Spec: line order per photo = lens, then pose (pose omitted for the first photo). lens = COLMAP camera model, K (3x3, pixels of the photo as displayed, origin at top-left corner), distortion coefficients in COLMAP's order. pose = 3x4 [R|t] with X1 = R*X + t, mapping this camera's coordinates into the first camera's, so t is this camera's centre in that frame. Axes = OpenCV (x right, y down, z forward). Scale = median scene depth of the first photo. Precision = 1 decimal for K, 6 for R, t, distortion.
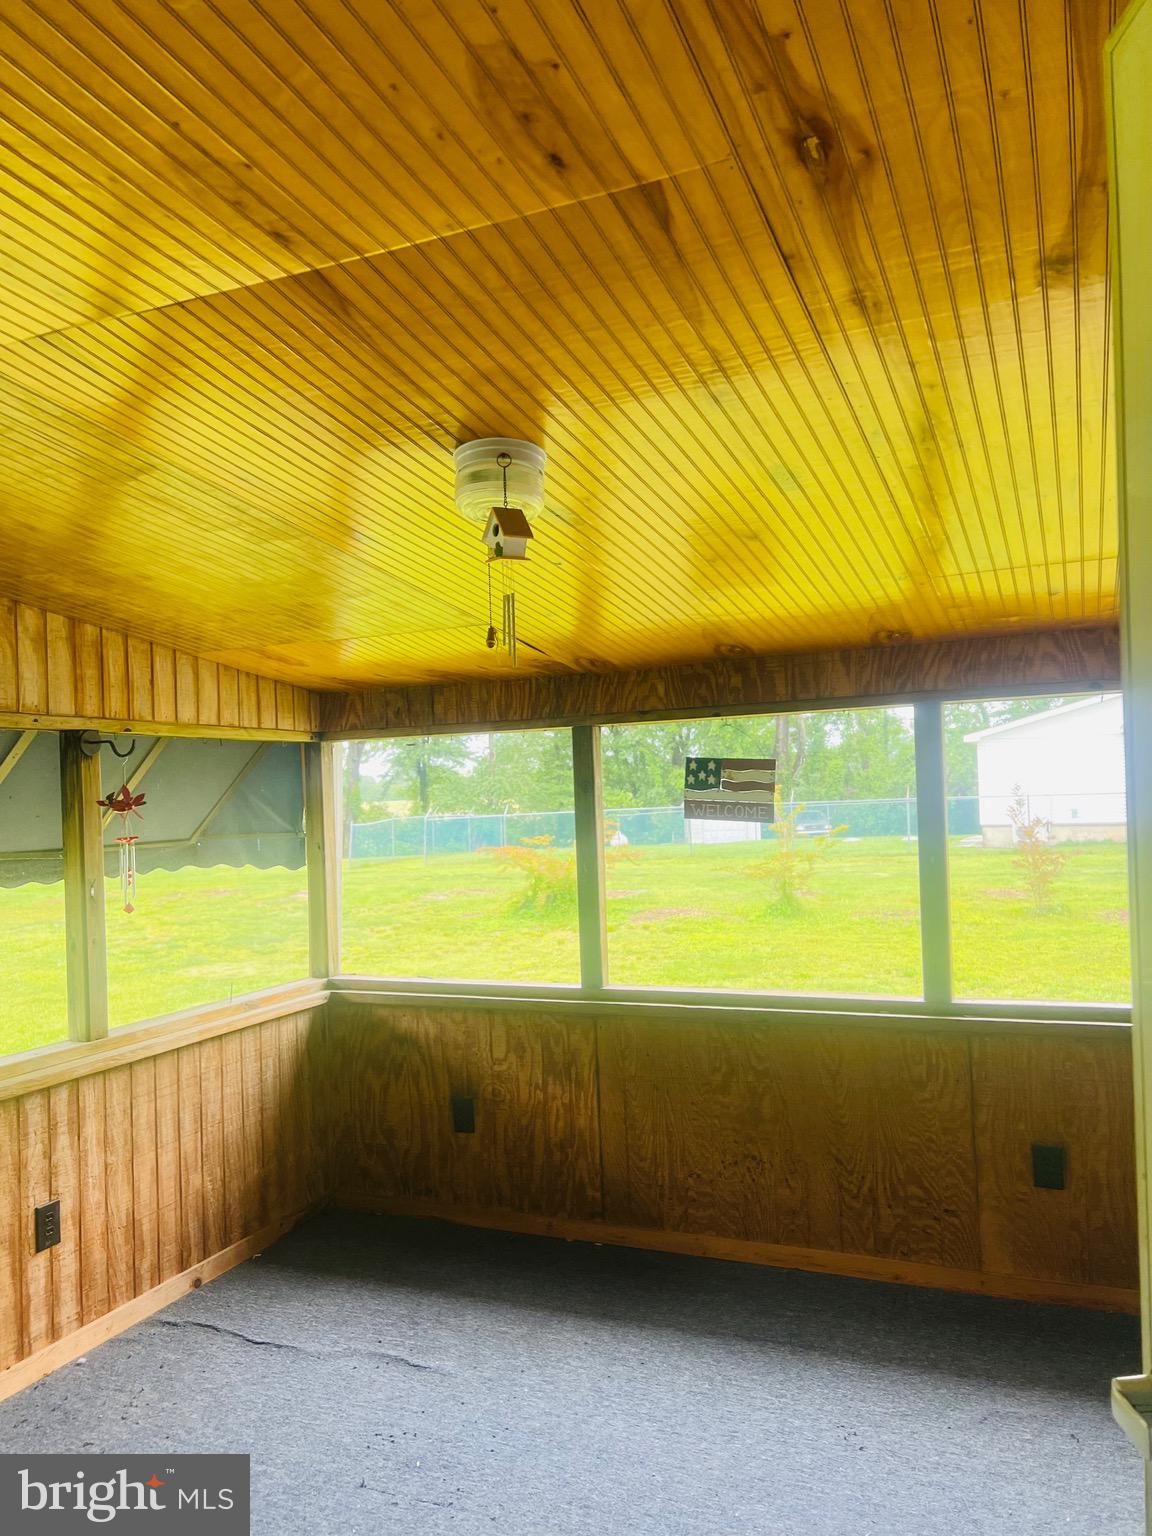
lens RADIAL K [[1156.8, 0, 567.9], [0, 1156.8, 775.3], [0, 0, 1]] dist [0.052602, -0.045825]
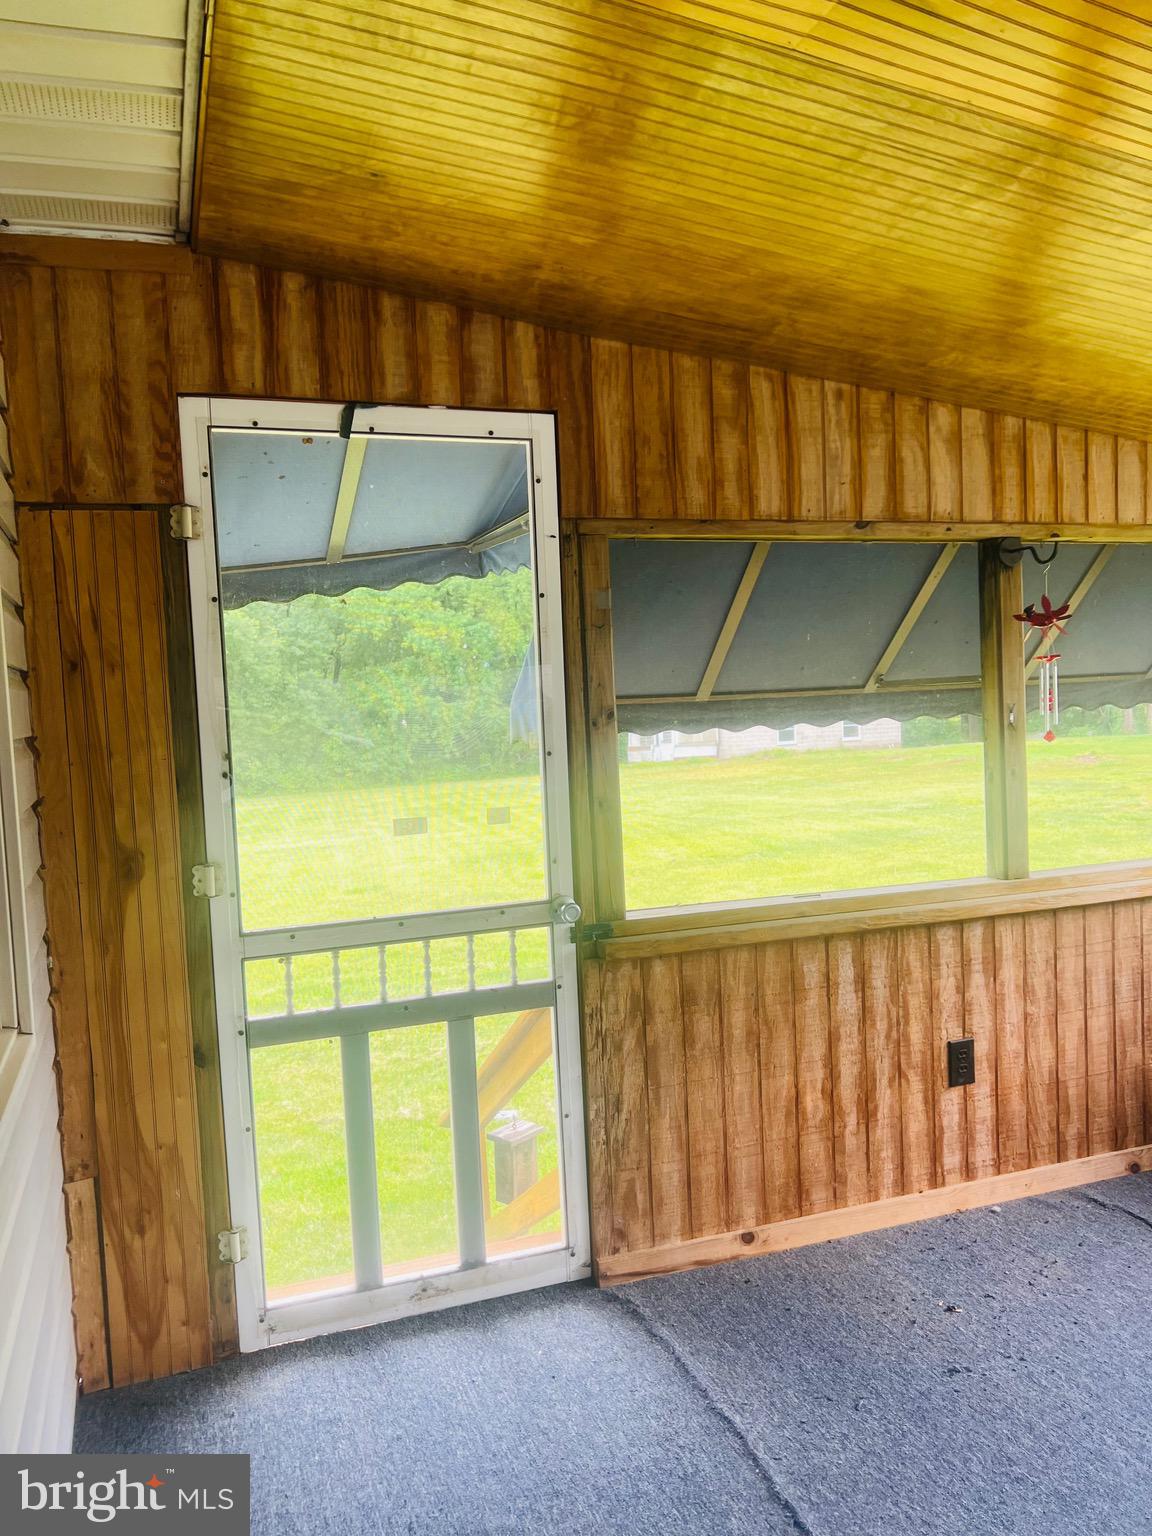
lens RADIAL K [[1156.8, 0, 588.0], [0, 1156.8, 778.7], [0, 0, 1]] dist [0.052602, -0.045825]
pose [[0.694164, 0.046425, -0.718318, 0.016086], [0.034320, 0.994649, 0.097450, 0.047740], [0.718998, -0.092299, 0.688856, 0.137204]]
